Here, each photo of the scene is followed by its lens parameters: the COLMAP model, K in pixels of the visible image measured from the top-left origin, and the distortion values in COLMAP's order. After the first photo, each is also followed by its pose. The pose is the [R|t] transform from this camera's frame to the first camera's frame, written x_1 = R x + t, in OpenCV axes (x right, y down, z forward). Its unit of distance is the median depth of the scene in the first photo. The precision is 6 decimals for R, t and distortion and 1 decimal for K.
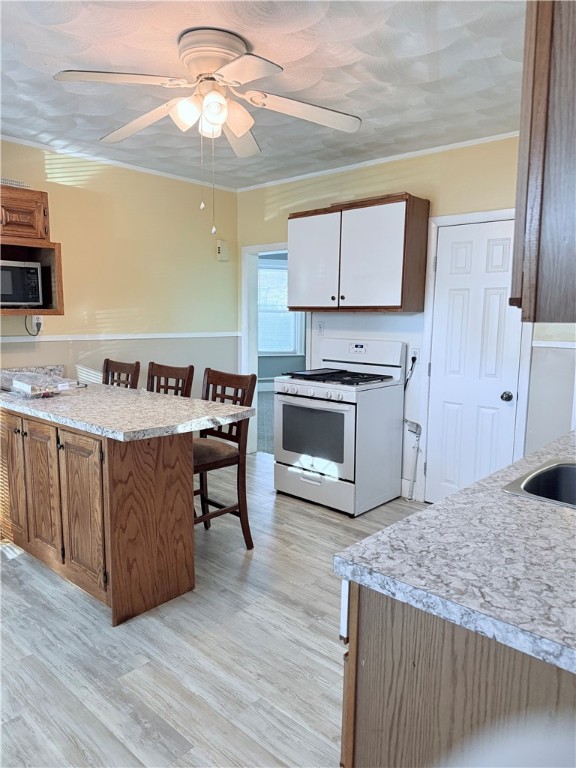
lens RADIAL K [[534.9, 0, 288.0], [0, 534.9, 384.0], [0, 0, 1]] dist [0.104355, -0.142701]
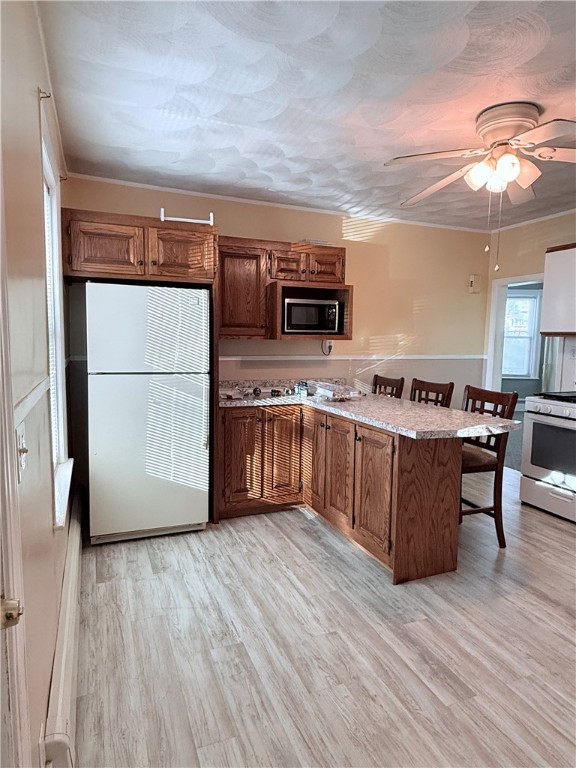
lens RADIAL K [[464.9, 0, 285.7], [0, 464.9, 386.2], [0, 0, 1]] dist [0.003278, 0.000744]
pose [[0.905904, 0.047764, -0.420780, -0.097869], [-0.060327, 0.998041, -0.016590, 0.015029], [0.419163, 0.040414, 0.907011, -0.090681]]
